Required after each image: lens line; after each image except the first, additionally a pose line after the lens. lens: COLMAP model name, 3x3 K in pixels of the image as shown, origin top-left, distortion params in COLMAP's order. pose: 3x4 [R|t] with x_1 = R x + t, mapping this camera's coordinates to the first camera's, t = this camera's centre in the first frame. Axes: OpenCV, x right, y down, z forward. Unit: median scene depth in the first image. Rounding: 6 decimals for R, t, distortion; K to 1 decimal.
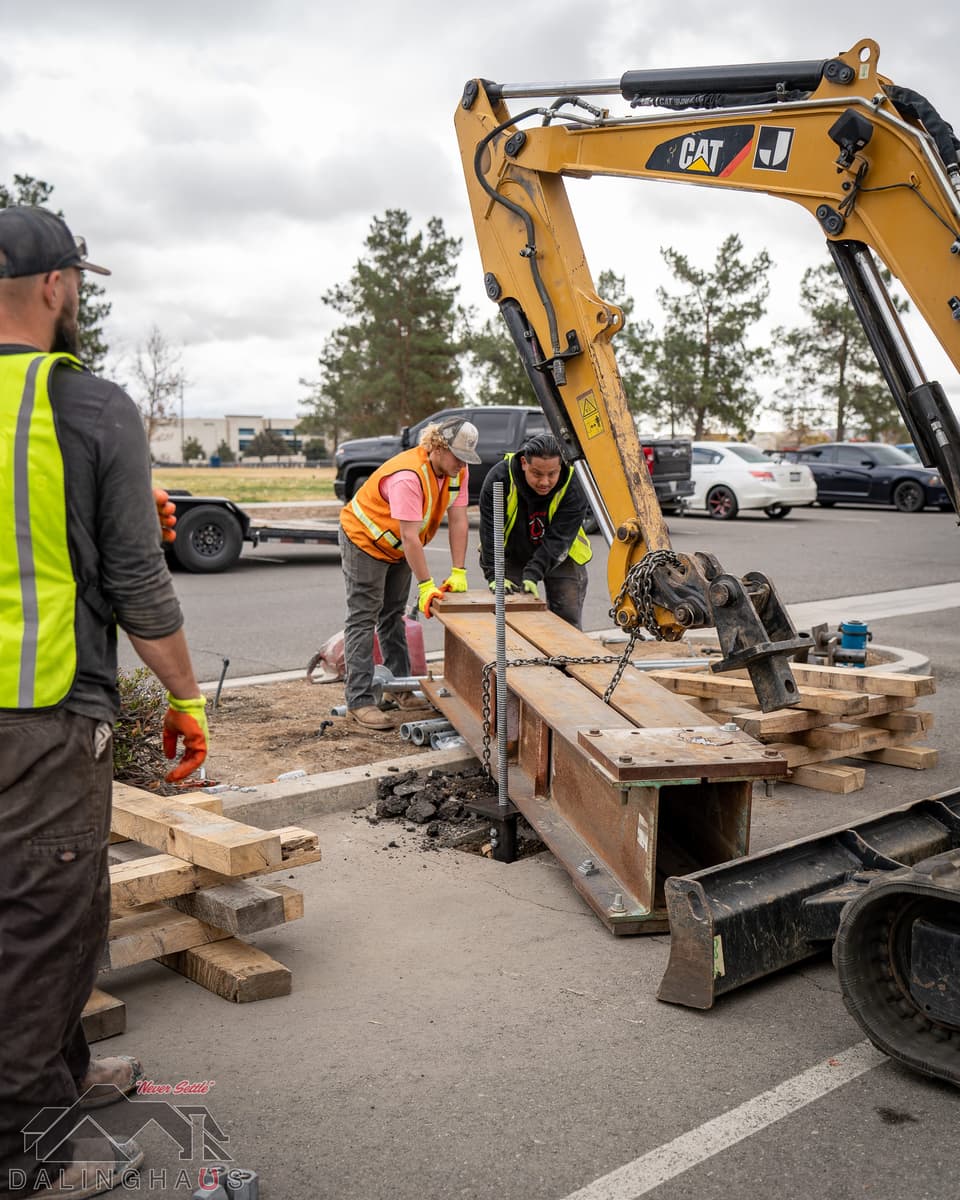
lens RADIAL K [[1424.8, 0, 477.2], [0, 1424.8, 648.6], [0, 0, 1]] dist [-0.056625, 0.025306]
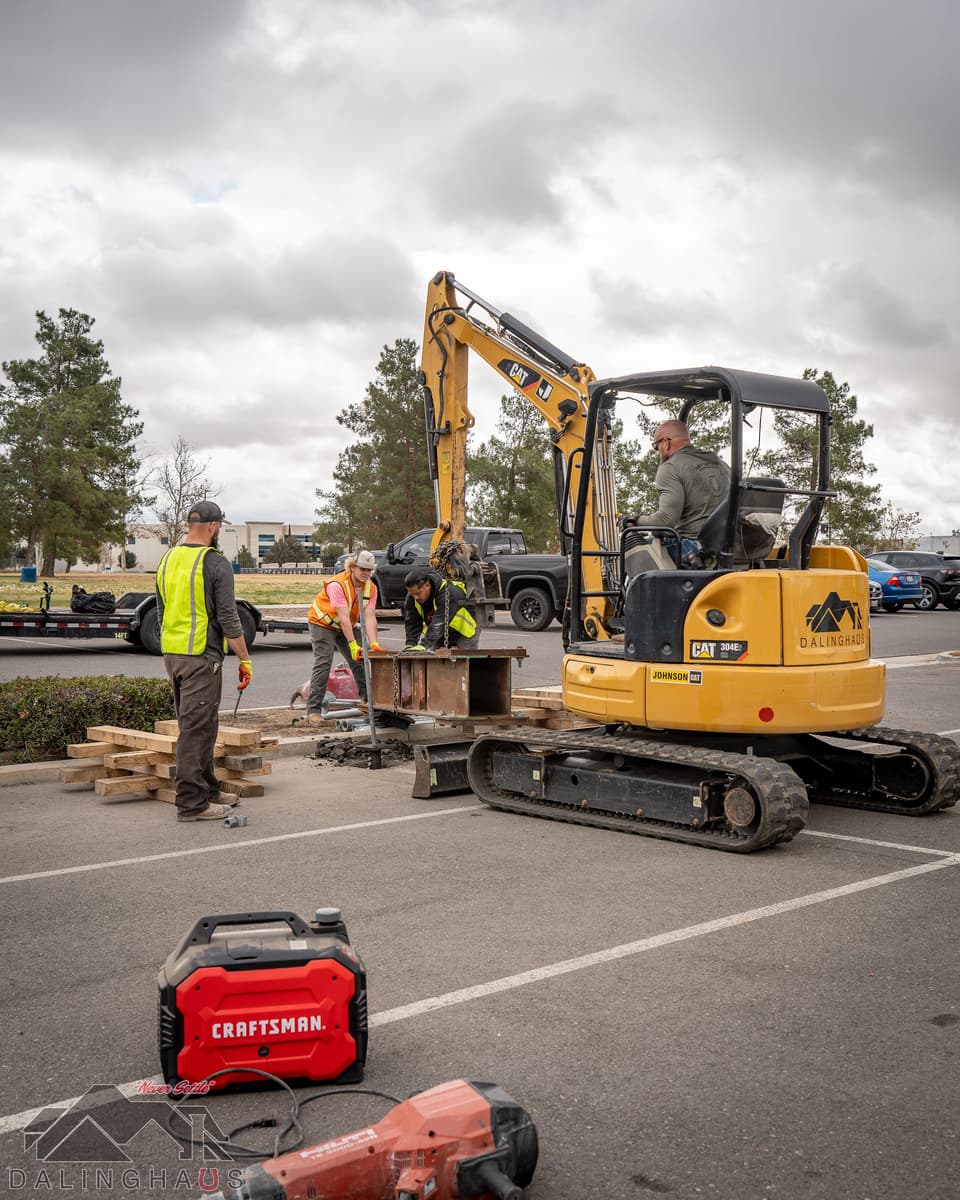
lens RADIAL K [[1424.8, 0, 477.2], [0, 1424.8, 648.6], [0, 0, 1]] dist [-0.056625, 0.025306]
pose [[0.999895, 0.007605, -0.012366, 0.016071], [-0.008504, 0.997198, -0.074324, 0.010347], [0.011766, 0.074422, 0.997157, -0.088277]]
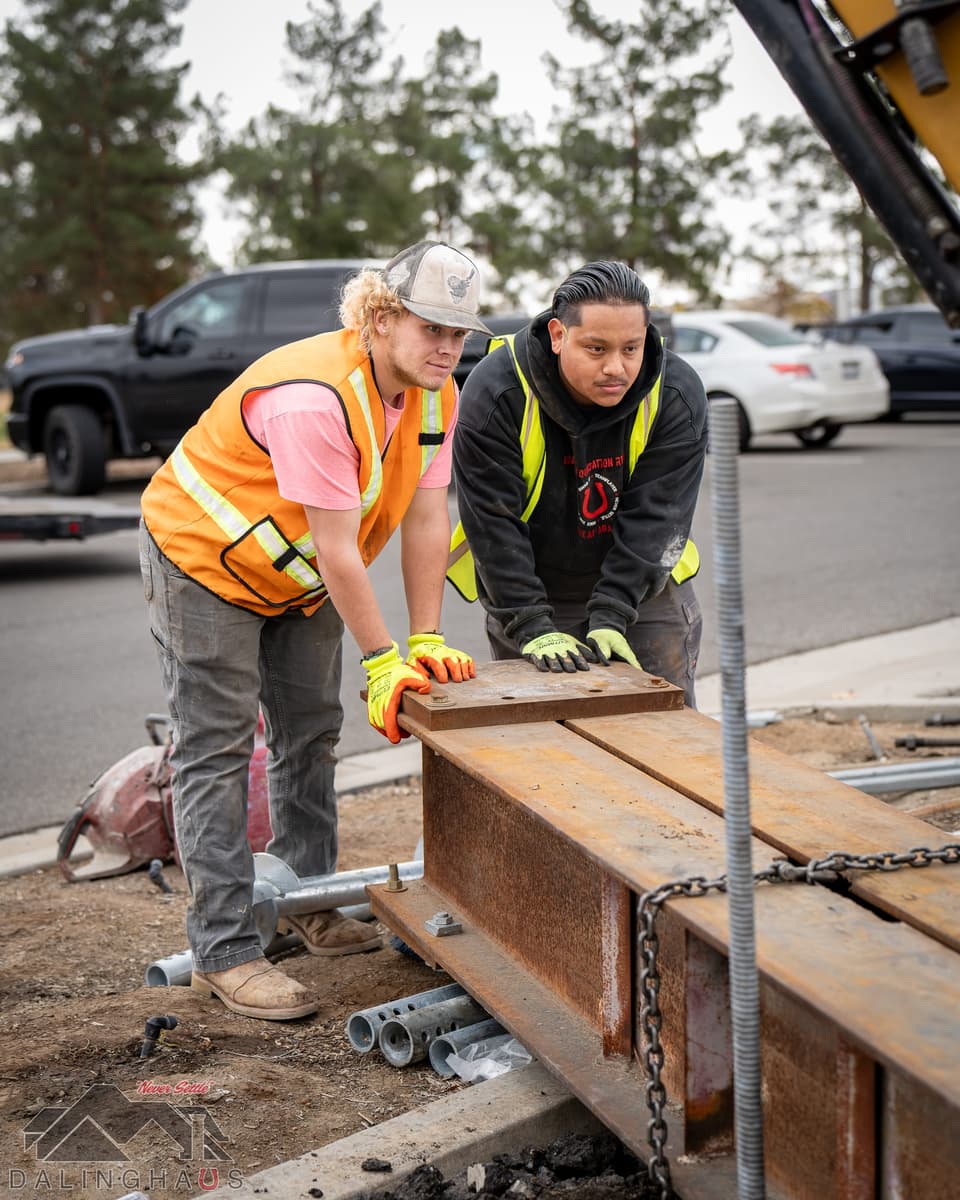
lens RADIAL K [[2444.3, 0, 480.0], [0, 2444.3, 600.0], [0, 0, 1]] dist [-0.024131, 0.145499]
pose [[0.993472, -0.052123, 0.101473, -0.008755], [0.055643, 0.997932, -0.032178, -0.004228], [-0.099586, 0.037614, 0.994318, 0.033633]]
